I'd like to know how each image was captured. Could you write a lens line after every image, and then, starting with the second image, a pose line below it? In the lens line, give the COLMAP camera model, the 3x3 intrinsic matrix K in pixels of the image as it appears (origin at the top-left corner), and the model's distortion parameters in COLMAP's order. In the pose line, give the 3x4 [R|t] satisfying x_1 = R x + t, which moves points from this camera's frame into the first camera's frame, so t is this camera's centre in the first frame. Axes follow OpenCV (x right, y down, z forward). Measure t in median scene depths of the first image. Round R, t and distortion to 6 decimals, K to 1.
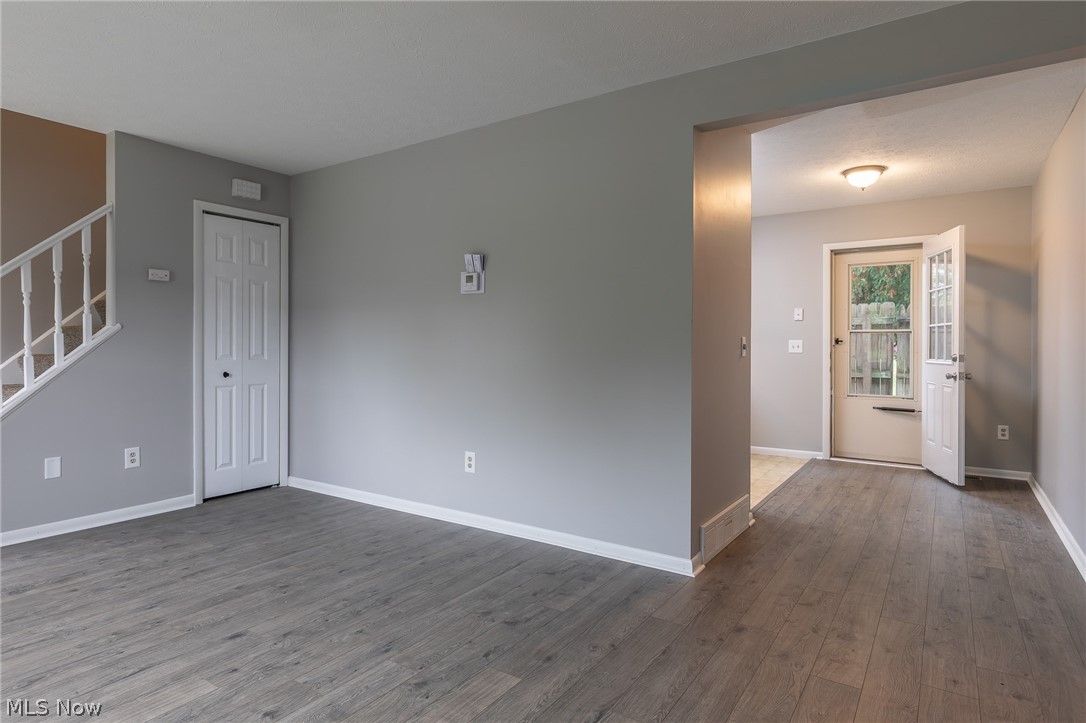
lens RADIAL K [[596.1, 0, 543.5], [0, 596.1, 344.7], [0, 0, 1]] dist [0.004228, -0.001682]
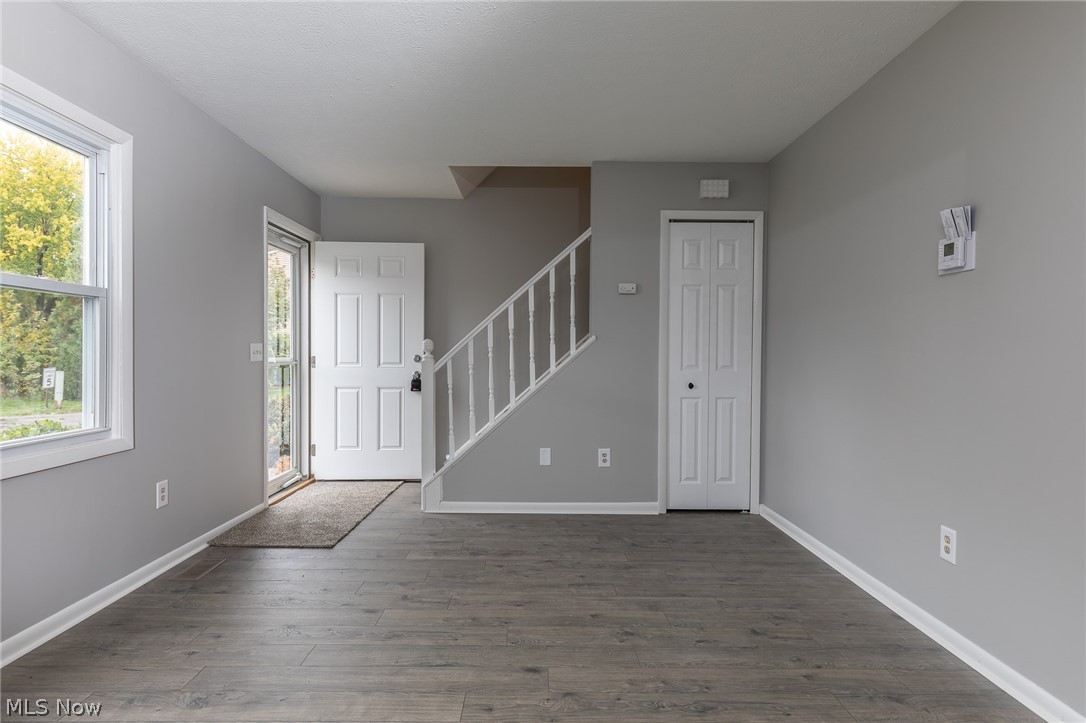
lens RADIAL K [[596.1, 0, 545.9], [0, 596.1, 362.3], [0, 0, 1]] dist [0.004228, -0.001682]
pose [[0.569536, 0.013795, -0.821851, 0.159826], [-0.006834, 0.999904, 0.012047, 0.002657], [0.821938, -0.001245, 0.569576, 0.325523]]
